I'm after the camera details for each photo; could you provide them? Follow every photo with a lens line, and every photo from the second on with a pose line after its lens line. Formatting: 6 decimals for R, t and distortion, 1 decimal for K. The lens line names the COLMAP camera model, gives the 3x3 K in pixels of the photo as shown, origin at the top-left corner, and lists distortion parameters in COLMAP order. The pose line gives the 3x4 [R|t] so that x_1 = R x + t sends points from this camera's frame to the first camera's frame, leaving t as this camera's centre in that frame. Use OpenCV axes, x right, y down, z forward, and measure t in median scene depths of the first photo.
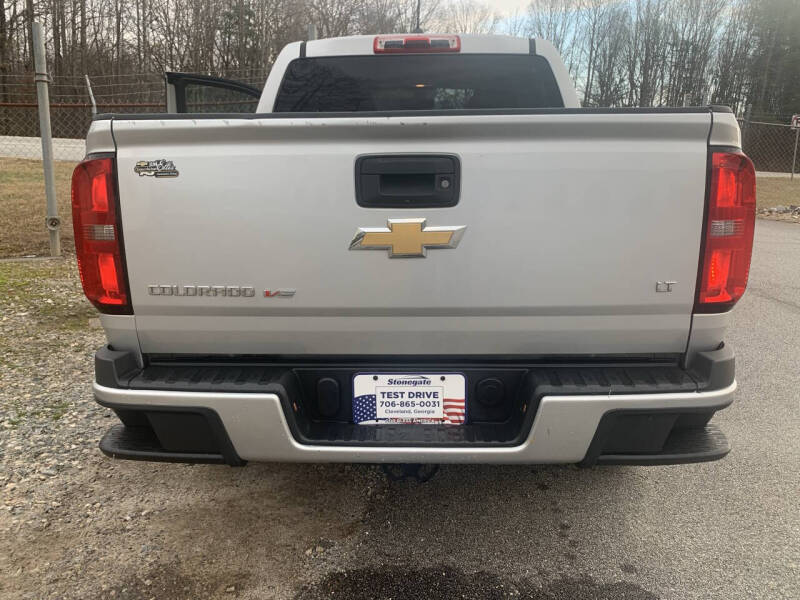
lens RADIAL K [[660.9, 0, 402.1], [0, 660.9, 303.0], [0, 0, 1]] dist [0.053432, -0.034894]
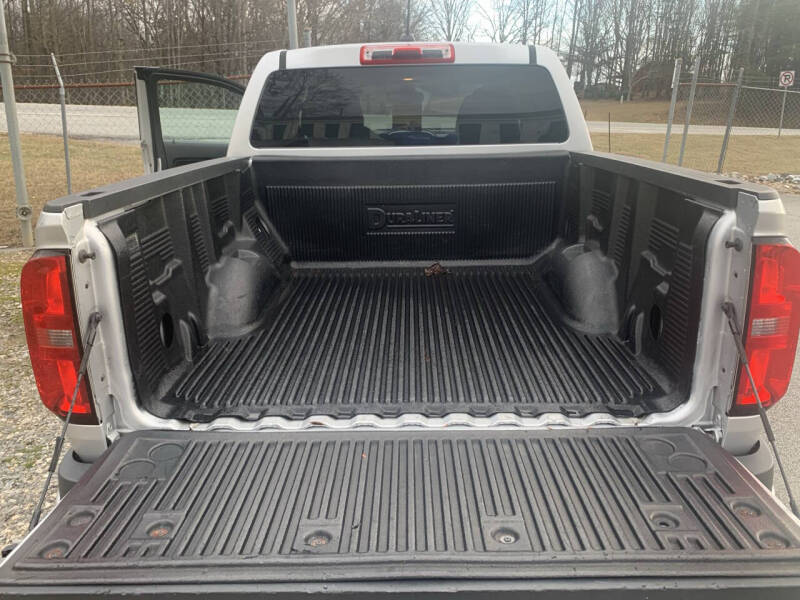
lens RADIAL K [[660.9, 0, 401.1], [0, 660.9, 299.6], [0, 0, 1]] dist [0.053432, -0.034894]
pose [[0.999674, -0.015942, 0.019958, -0.010270], [0.014752, 0.998182, 0.058430, -0.104829], [-0.020853, -0.058117, 0.998092, 0.063183]]
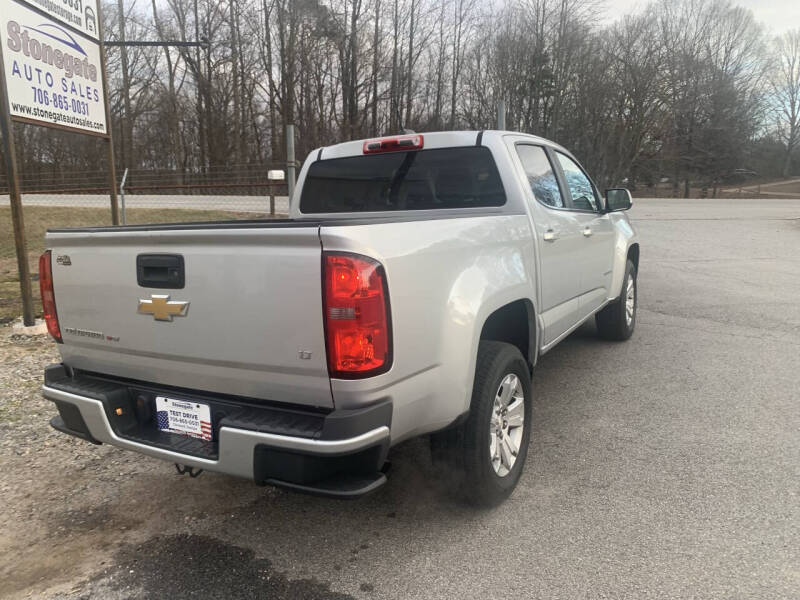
lens RADIAL K [[611.9, 0, 395.7], [0, 611.9, 302.2], [0, 0, 1]] dist [0.031278, -0.039016]
pose [[0.880347, 0.047510, -0.471946, 0.591378], [-0.073730, 0.996584, -0.037208, -0.051541], [0.468566, 0.067553, 0.880842, 0.008918]]
